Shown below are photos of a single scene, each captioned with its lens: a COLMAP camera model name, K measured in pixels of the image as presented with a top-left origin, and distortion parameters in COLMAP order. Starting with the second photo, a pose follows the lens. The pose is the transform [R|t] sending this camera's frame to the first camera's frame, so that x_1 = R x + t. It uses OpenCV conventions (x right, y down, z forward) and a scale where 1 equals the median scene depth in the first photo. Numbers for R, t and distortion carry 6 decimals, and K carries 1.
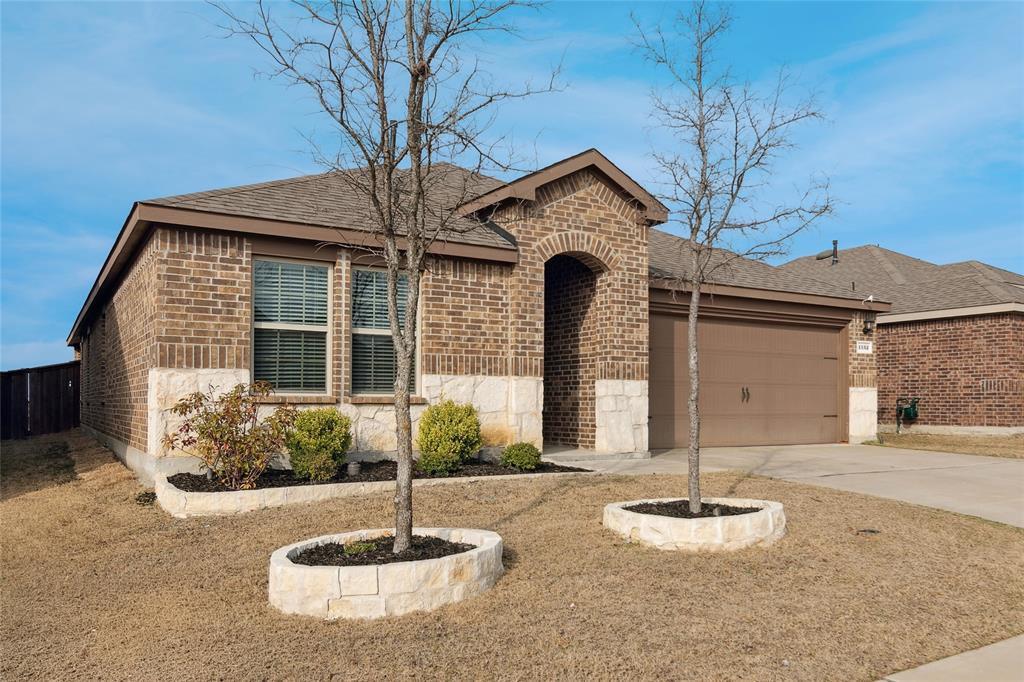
lens RADIAL K [[501.3, 0, 512.0], [0, 501.3, 341.0], [0, 0, 1]] dist [-0.002888, -0.000844]
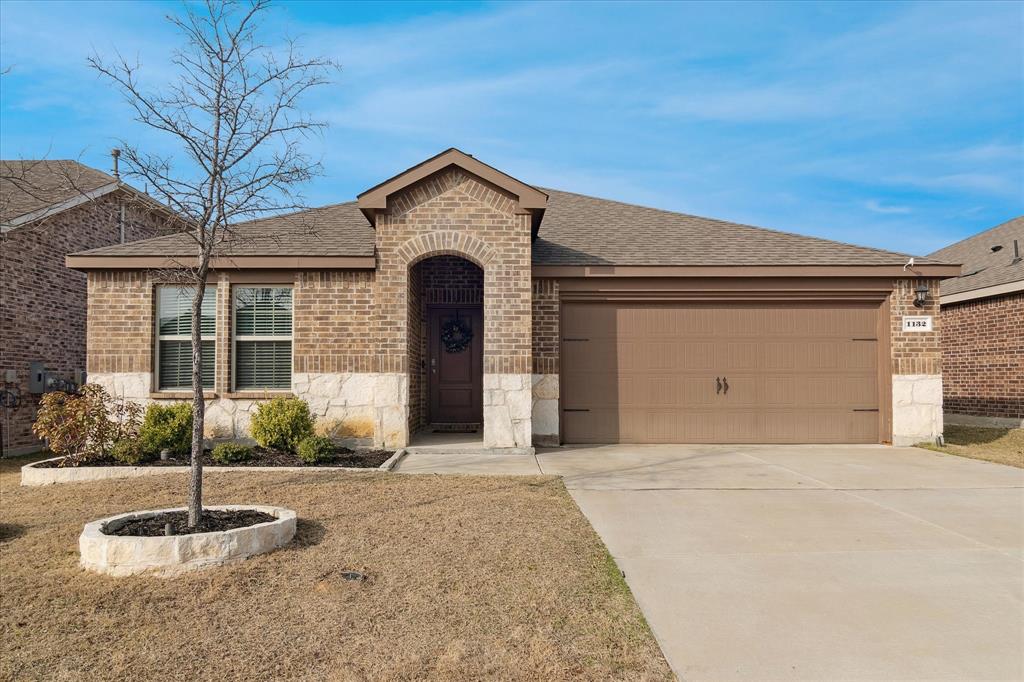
lens RADIAL K [[431.8, 0, 511.9], [0, 431.8, 333.1], [0, 0, 1]] dist [-0.002999, -0.000226]
pose [[0.932683, -0.049241, -0.357321, 0.596773], [0.047123, 0.998782, -0.014637, 0.012074], [0.357606, -0.003187, 0.933867, 0.229146]]
